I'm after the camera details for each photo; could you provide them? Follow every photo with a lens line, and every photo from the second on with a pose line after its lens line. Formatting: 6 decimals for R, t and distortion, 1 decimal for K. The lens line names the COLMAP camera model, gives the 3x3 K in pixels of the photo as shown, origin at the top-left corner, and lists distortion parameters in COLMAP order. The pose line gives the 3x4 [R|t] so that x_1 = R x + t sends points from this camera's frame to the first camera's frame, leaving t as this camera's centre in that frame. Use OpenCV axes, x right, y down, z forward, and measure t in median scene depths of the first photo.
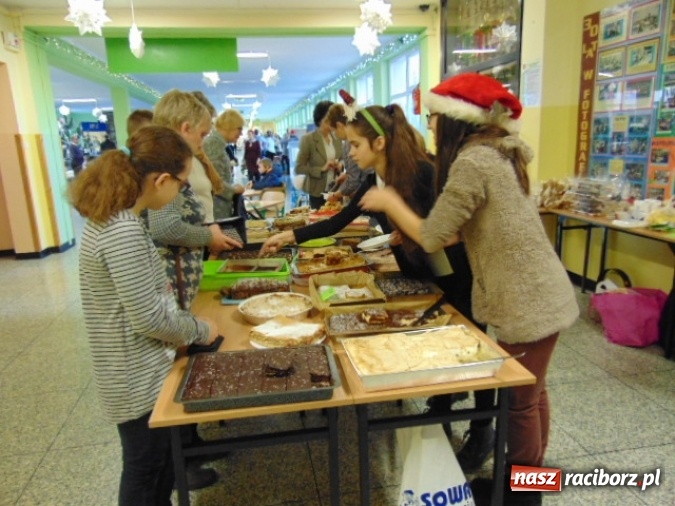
lens RADIAL K [[493.5, 0, 337.6], [0, 493.5, 249.7], [0, 0, 1]] dist [-0.005831, 0.021915]
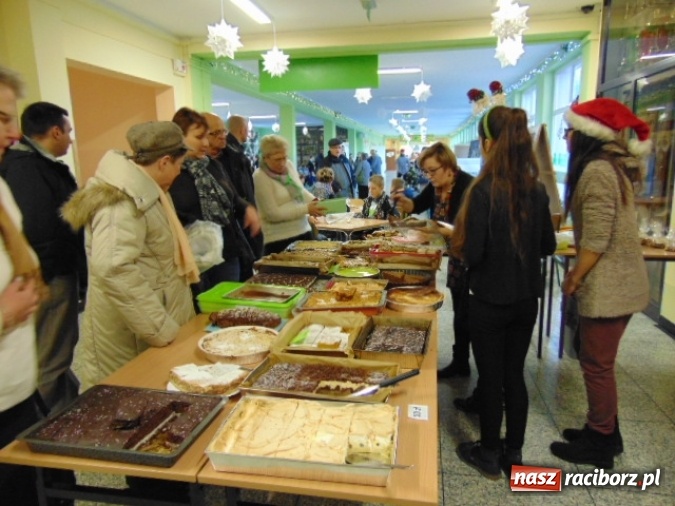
lens RADIAL K [[493.5, 0, 332.5], [0, 493.5, 256.3], [0, 0, 1]] dist [-0.005831, 0.021915]
pose [[0.939489, 0.088844, -0.330859, 0.091823], [-0.094178, 0.995555, -0.000090, -0.017102], [0.329380, 0.031244, 0.943680, 0.050264]]
